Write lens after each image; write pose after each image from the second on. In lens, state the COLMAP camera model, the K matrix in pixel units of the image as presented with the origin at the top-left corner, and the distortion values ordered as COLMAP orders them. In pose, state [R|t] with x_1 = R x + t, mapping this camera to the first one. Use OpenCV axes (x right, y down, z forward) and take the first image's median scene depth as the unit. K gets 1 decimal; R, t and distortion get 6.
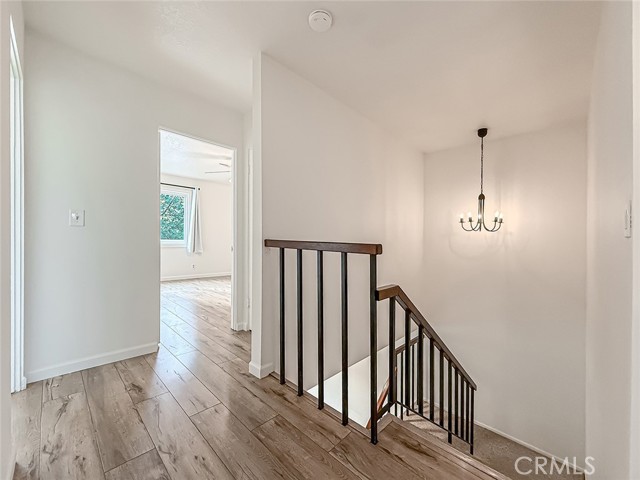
lens RADIAL K [[262.3, 0, 319.9], [0, 262.3, 246.2], [0, 0, 1]] dist [-0.008786, 0.000909]
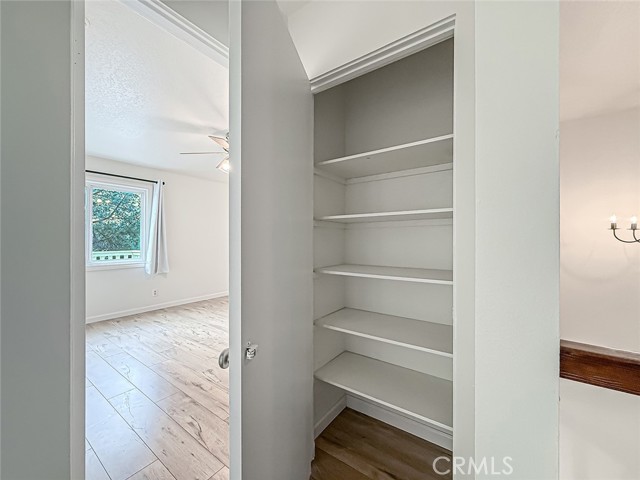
lens RADIAL K [[262.3, 0, 320.4], [0, 262.3, 235.0], [0, 0, 1]] dist [-0.008786, 0.000909]
pose [[0.990148, -0.021473, 0.138368, -0.138711], [0.027349, 0.998797, -0.040704, -0.036893], [-0.137327, 0.044087, 0.989544, 0.242547]]
